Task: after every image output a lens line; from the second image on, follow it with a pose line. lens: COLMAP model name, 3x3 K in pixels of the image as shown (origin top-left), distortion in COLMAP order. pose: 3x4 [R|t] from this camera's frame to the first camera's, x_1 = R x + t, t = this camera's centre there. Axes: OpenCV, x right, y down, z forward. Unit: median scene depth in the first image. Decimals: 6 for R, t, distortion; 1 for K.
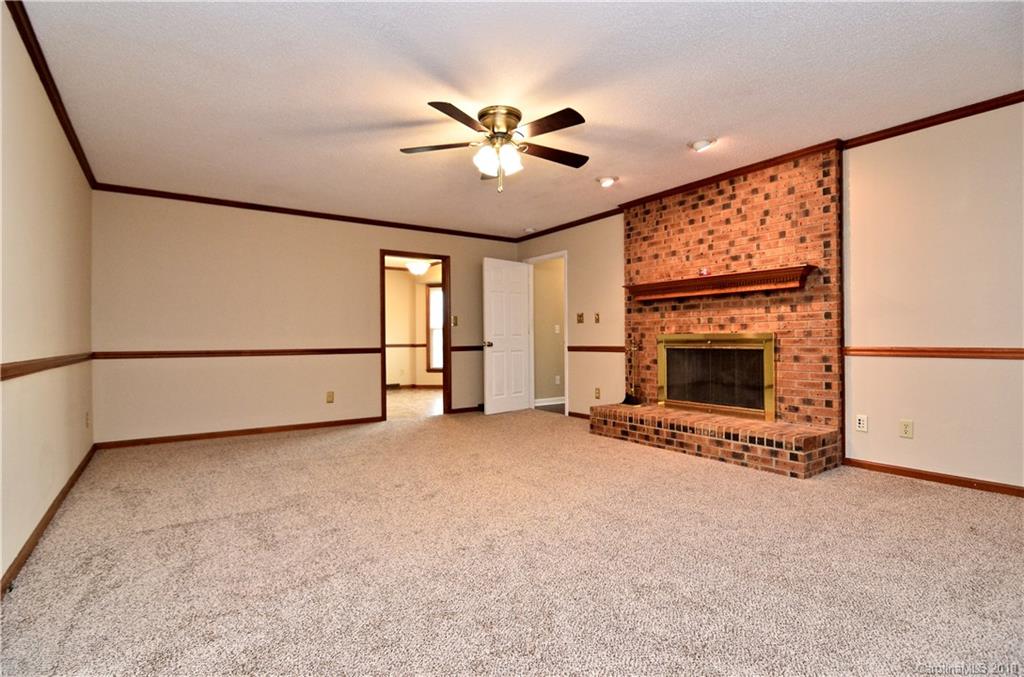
lens RADIAL K [[469.6, 0, 513.9], [0, 469.6, 340.9], [0, 0, 1]] dist [-0.005515, -0.000605]
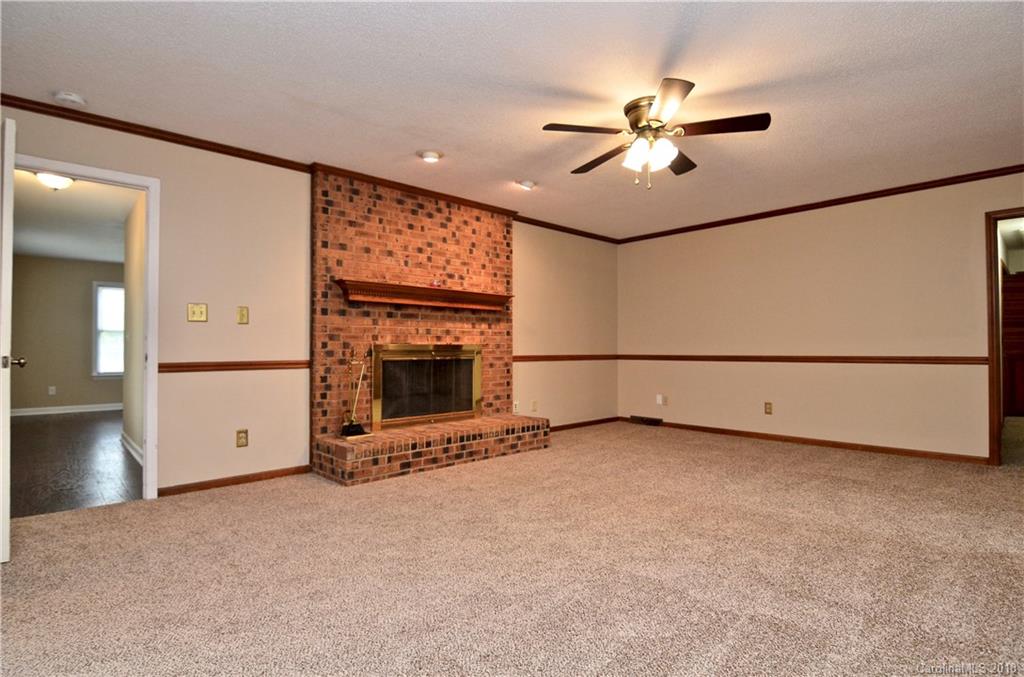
lens RADIAL K [[512.8, 0, 514.1], [0, 512.8, 337.7], [0, 0, 1]] dist [-0.000641, -0.000267]
pose [[-0.113911, 0.027954, 0.993098, -0.714640], [0.004962, 0.999608, -0.027568, 0.000986], [-0.993479, 0.001788, -0.114005, 0.971018]]
